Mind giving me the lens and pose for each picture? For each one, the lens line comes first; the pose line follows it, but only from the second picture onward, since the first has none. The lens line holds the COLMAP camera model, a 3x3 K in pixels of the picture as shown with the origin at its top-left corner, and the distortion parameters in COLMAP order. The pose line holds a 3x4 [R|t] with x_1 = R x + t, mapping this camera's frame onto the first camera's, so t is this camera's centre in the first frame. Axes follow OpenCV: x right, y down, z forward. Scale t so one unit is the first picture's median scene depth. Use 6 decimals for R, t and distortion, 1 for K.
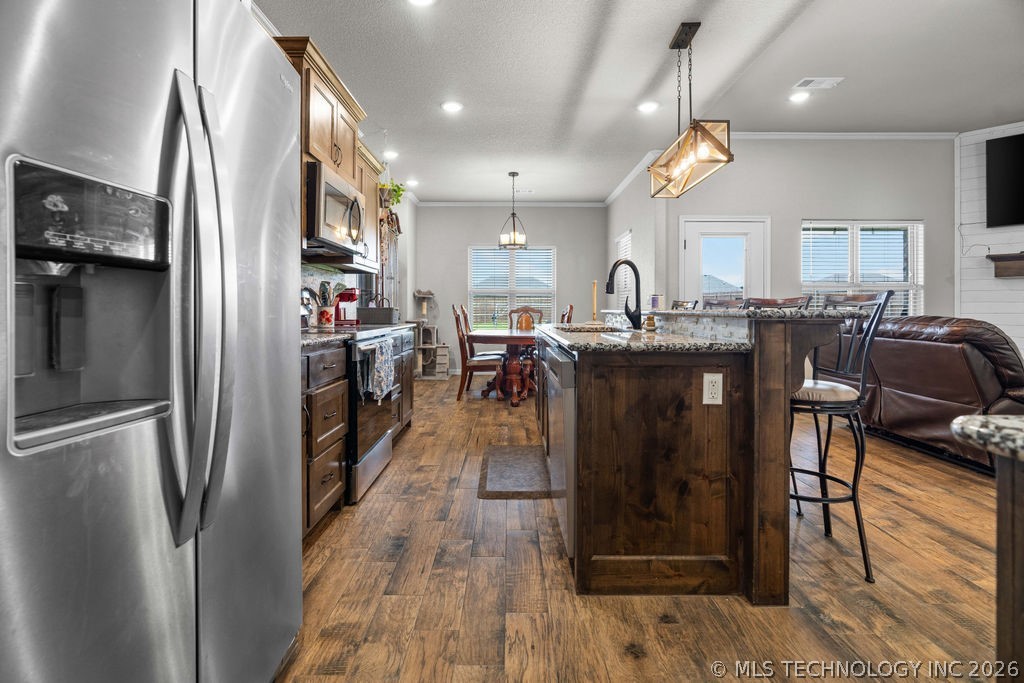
lens RADIAL K [[471.2, 0, 504.2], [0, 471.2, 311.7], [0, 0, 1]] dist [-0.011917, 0.004526]
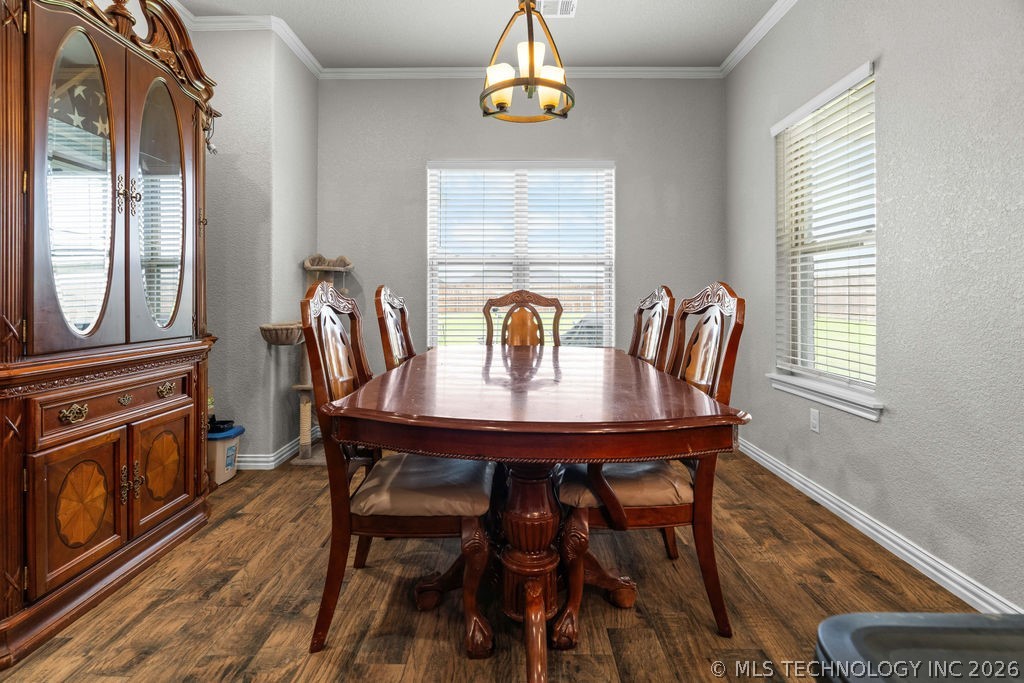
lens RADIAL K [[471.2, 0, 513.7], [0, 471.2, 297.0], [0, 0, 1]] dist [-0.011917, 0.004526]
pose [[0.999965, 0.001063, 0.008269, 0.013576], [-0.001068, 0.999999, 0.000564, -0.011941], [-0.008268, -0.000573, 0.999966, 1.064799]]
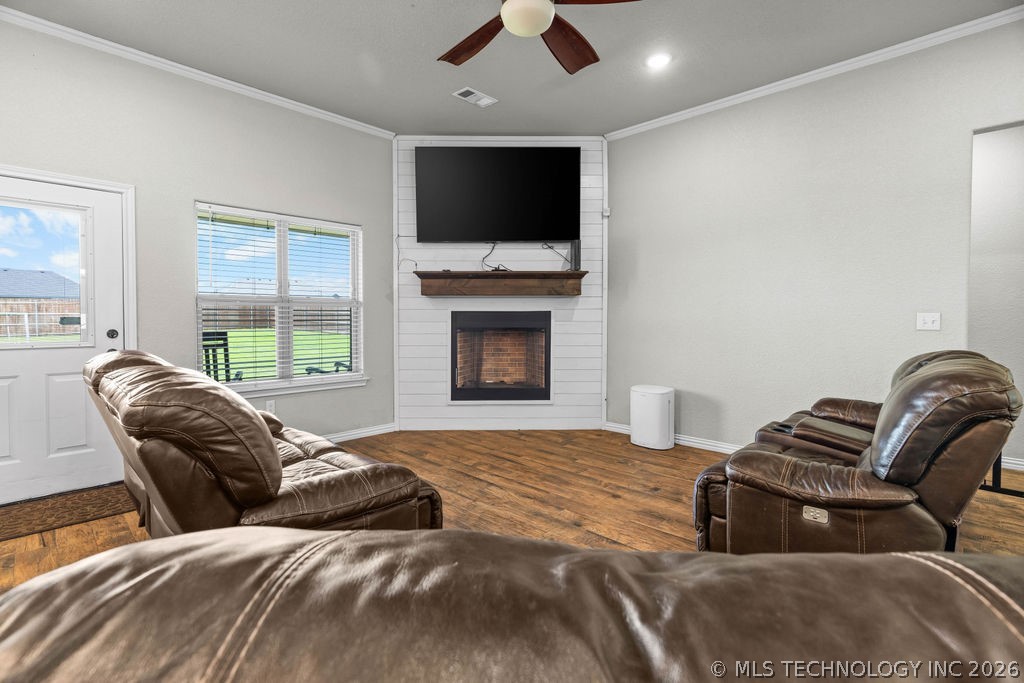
lens RADIAL K [[471.2, 0, 514.5], [0, 471.2, 323.4], [0, 0, 1]] dist [-0.011917, 0.004526]
pose [[0.680916, -0.012734, 0.732251, 0.644877], [0.005680, 0.999911, 0.012107, -0.037730], [-0.732340, -0.004084, 0.680927, 0.298953]]
